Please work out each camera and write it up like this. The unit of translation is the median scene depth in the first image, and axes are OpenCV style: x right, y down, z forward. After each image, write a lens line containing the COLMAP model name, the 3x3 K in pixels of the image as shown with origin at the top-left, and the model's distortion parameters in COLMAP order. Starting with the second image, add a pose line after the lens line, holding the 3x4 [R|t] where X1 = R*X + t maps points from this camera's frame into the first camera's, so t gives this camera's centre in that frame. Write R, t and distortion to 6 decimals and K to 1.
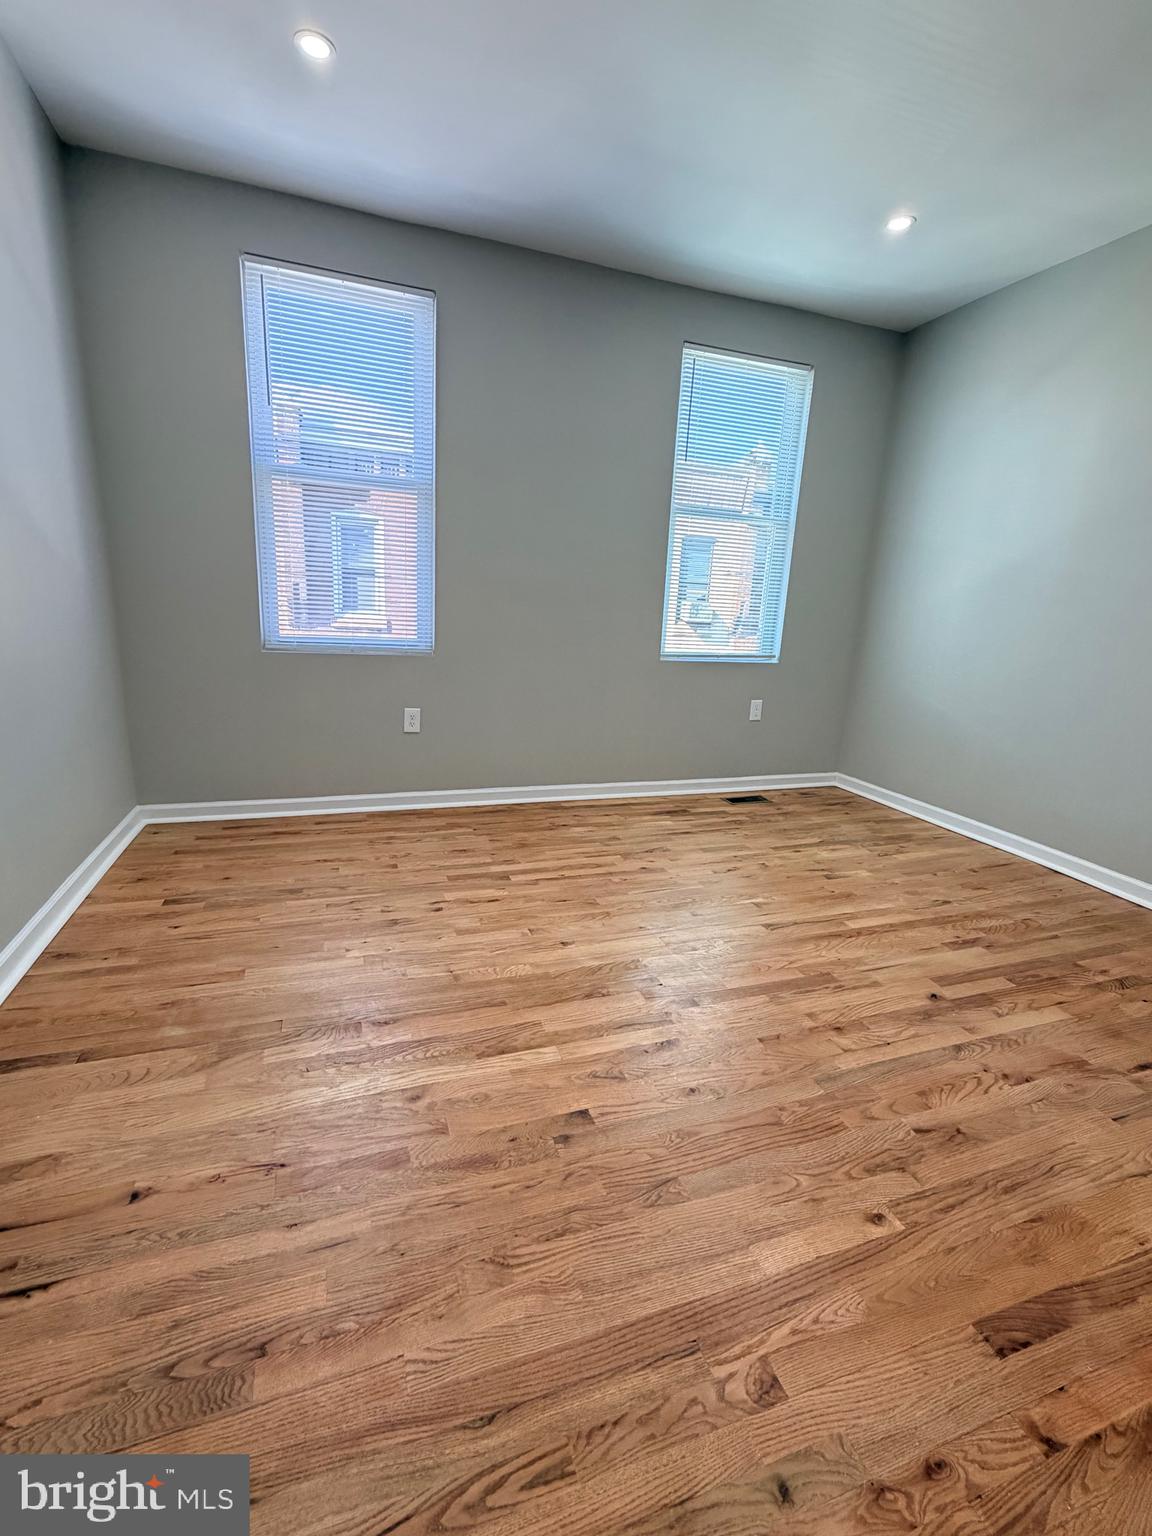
lens RADIAL K [[674.4, 0, 571.6], [0, 674.4, 760.2], [0, 0, 1]] dist [0.001542, 0.000569]
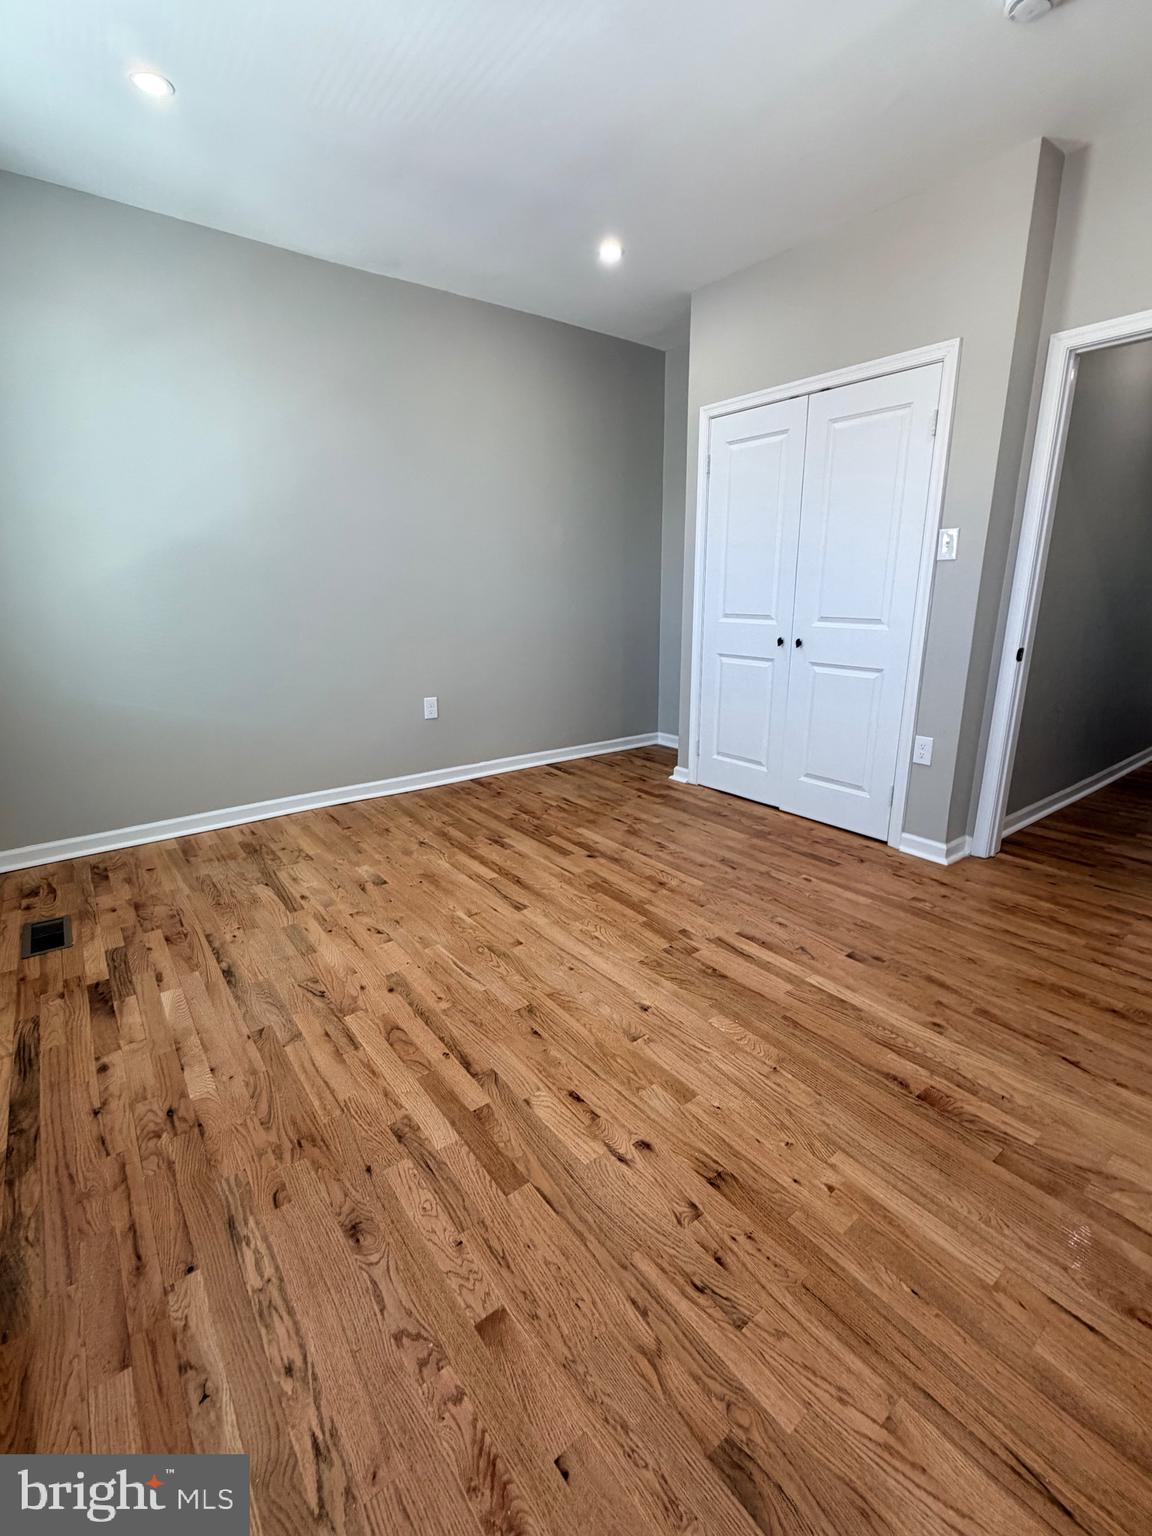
lens RADIAL K [[674.4, 0, 574.8], [0, 674.4, 761.5], [0, 0, 1]] dist [0.001542, 0.000569]
pose [[-0.300141, -0.293093, 0.907751, -0.599123], [0.214334, 0.906571, 0.363580, -0.313667], [-0.929503, 0.303687, -0.209279, 1.020897]]
